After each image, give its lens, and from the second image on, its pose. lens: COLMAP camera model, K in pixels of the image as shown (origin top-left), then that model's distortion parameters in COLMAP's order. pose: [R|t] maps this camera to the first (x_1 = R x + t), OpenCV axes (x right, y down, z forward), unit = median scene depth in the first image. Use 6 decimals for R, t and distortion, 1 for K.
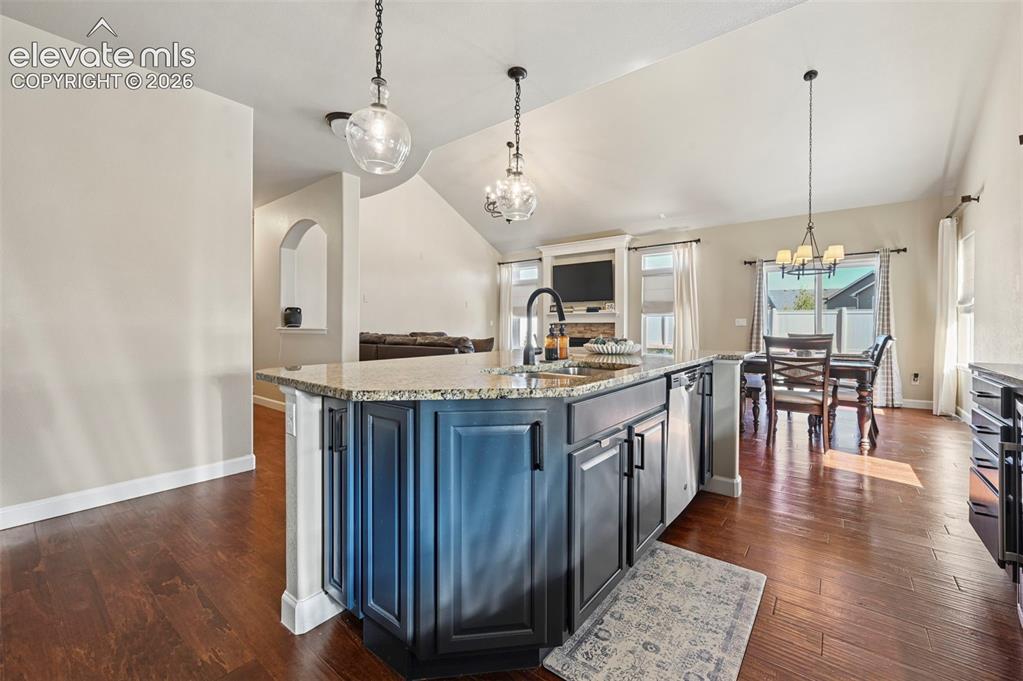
lens RADIAL K [[416.2, 0, 513.6], [0, 416.2, 331.4], [0, 0, 1]] dist [-0.000532, -0.000176]
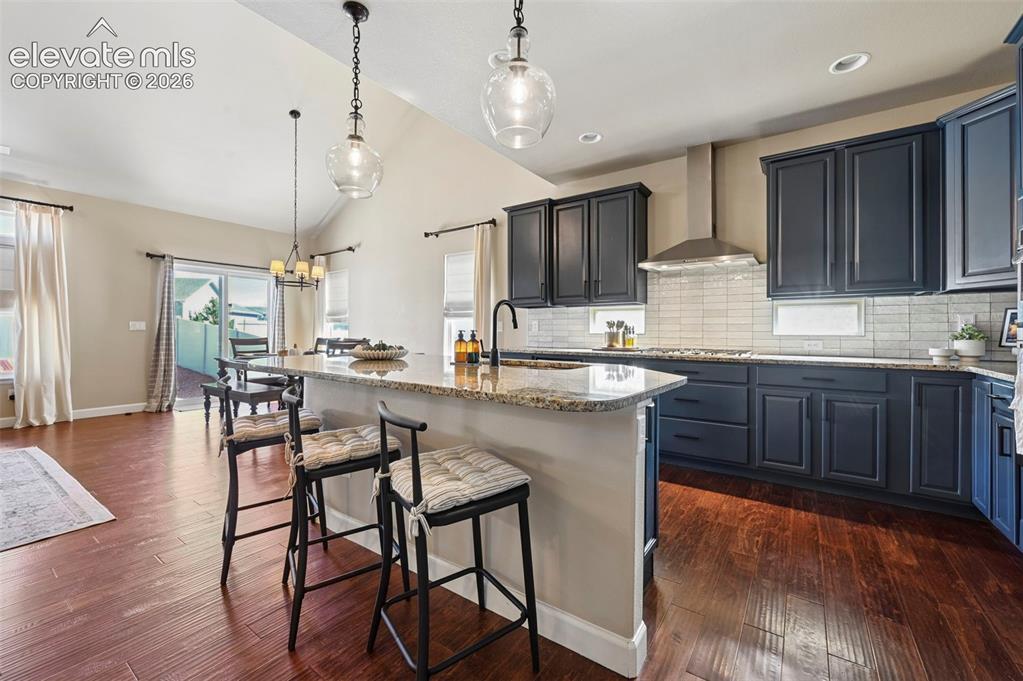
lens RADIAL K [[416.2, 0, 513.6], [0, 416.2, 331.4], [0, 0, 1]] dist [-0.000532, -0.000176]
pose [[-0.058198, -0.003098, 0.998300, -0.505662], [0.008272, 0.999959, 0.003585, -0.010399], [-0.998271, 0.008467, -0.058170, 0.481350]]
